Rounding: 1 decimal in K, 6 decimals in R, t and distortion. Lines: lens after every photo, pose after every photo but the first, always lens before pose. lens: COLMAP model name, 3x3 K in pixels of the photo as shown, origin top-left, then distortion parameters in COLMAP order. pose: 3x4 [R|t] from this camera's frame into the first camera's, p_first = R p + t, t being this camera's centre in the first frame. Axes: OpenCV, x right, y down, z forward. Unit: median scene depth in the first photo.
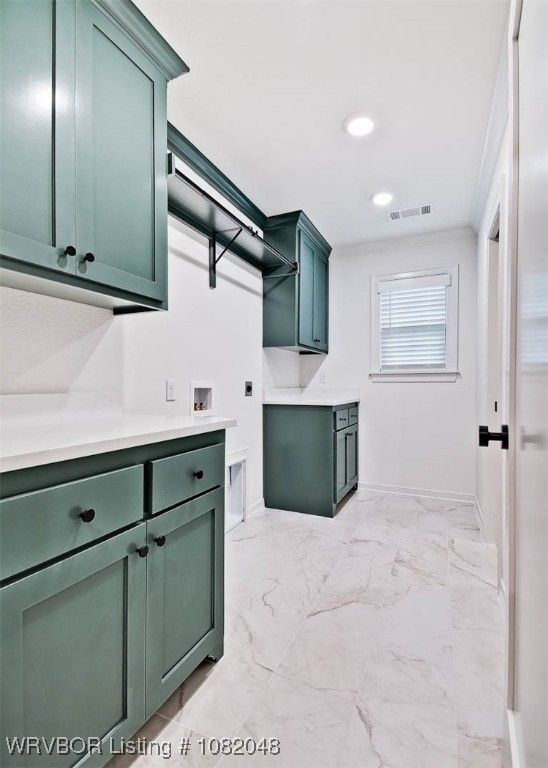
lens RADIAL K [[376.0, 0, 270.8], [0, 376.0, 384.5], [0, 0, 1]] dist [0.012577, -0.000399]
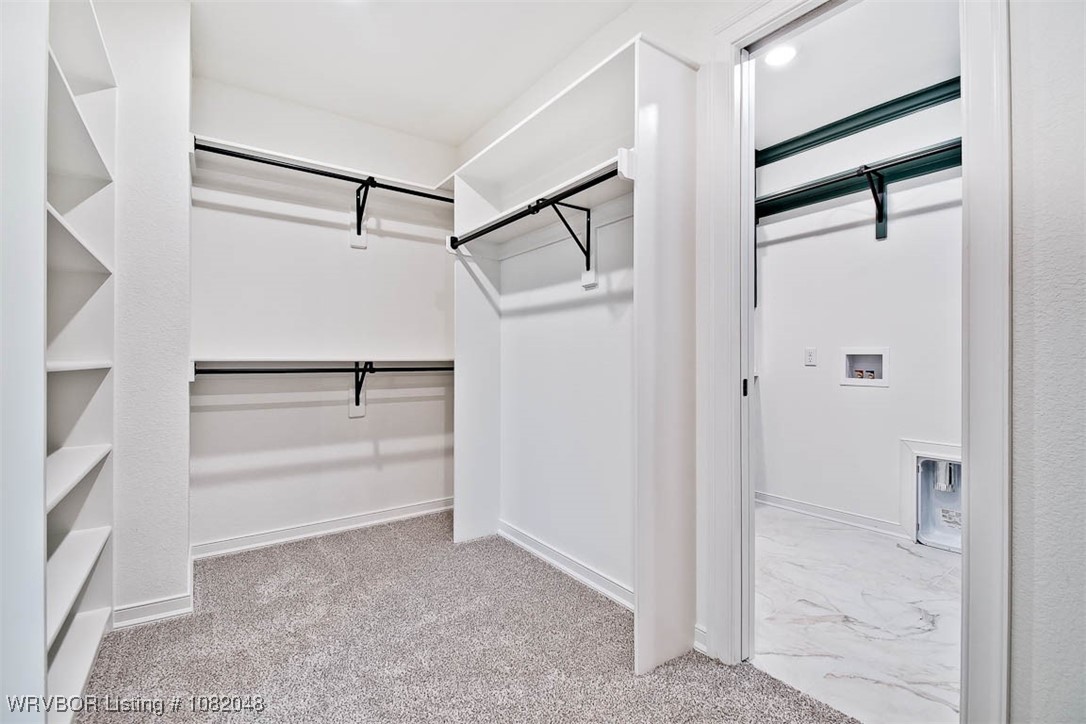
lens RADIAL K [[487.9, 0, 542.9], [0, 487.9, 358.9], [0, 0, 1]] dist [-0.002544, -0.000529]
pose [[-0.500487, -0.009806, -0.865688, 1.295328], [-0.007126, 0.999949, -0.007208, 0.036655], [0.865714, 0.002561, -0.500532, 0.951949]]
